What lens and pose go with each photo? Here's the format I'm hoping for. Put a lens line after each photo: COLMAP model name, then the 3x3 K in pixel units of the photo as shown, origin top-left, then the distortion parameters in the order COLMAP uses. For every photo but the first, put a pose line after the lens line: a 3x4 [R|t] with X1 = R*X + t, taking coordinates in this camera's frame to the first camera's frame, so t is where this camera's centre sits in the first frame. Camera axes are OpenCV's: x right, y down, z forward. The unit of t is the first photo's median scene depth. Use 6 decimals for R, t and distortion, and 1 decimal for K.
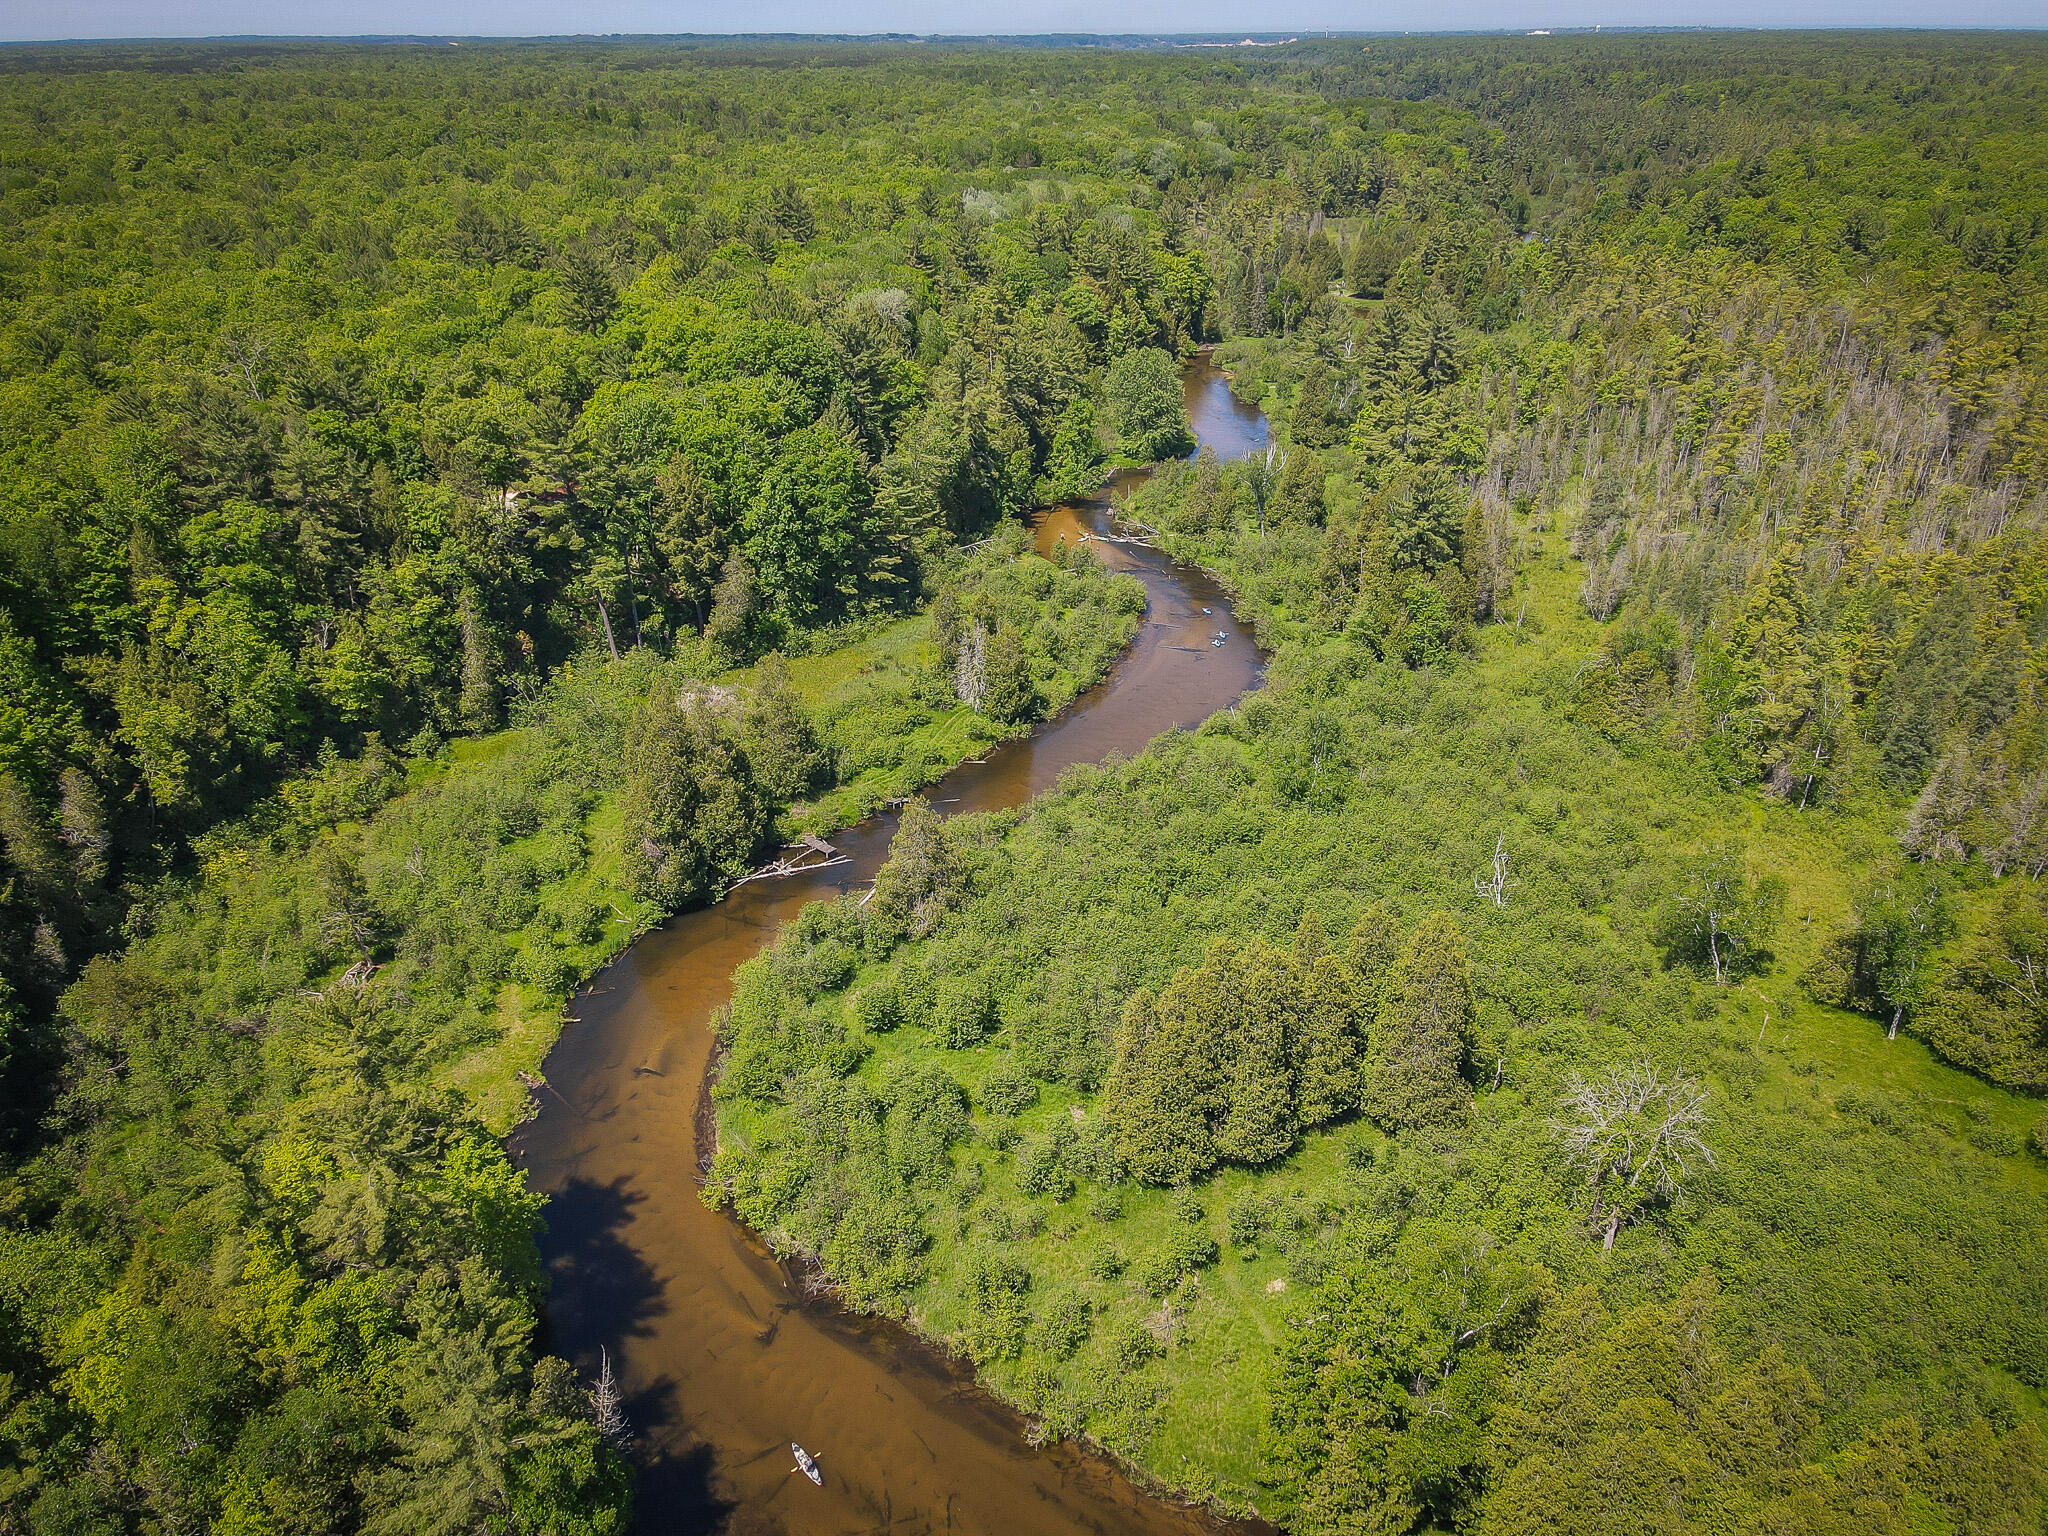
lens RADIAL K [[1501.6, 0, 1024.0], [0, 1501.6, 768.0], [0, 0, 1]] dist [0.011382, 0.009855]
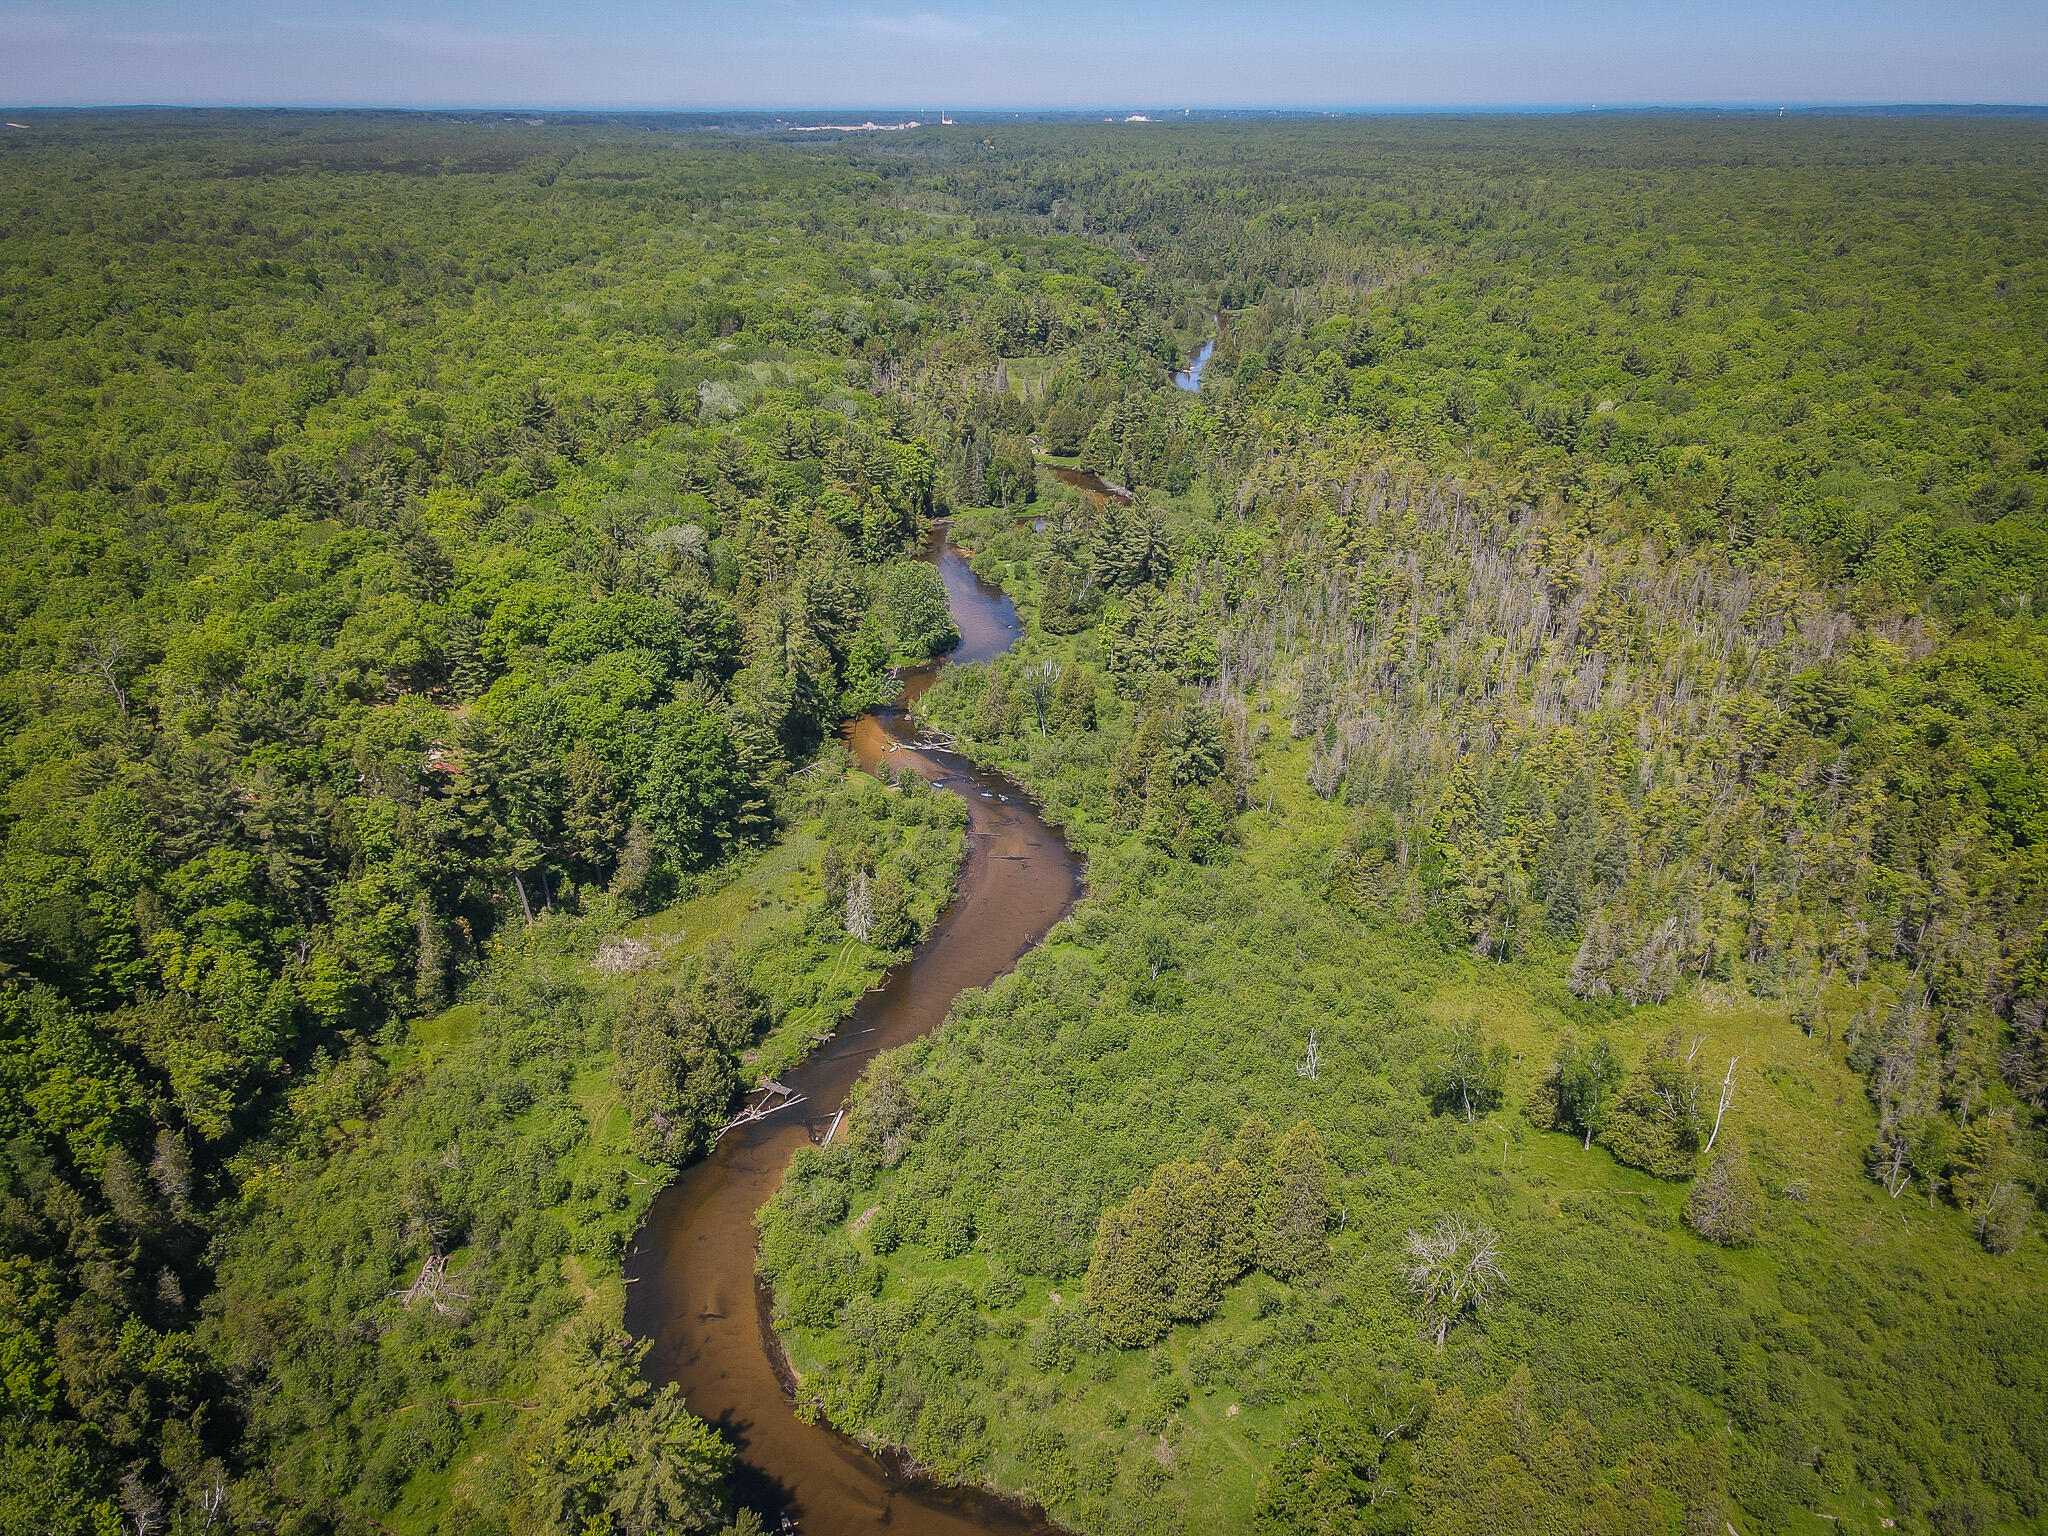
lens RADIAL K [[1498.9, 0, 1024.0], [0, 1498.9, 768.0], [0, 0, 1]] dist [0.020346, -0.000674]
pose [[0.972863, -0.086158, 0.214742, -0.169695], [0.093638, 0.995295, -0.024885, -0.149090], [-0.211587, 0.044318, 0.976354, -0.229229]]
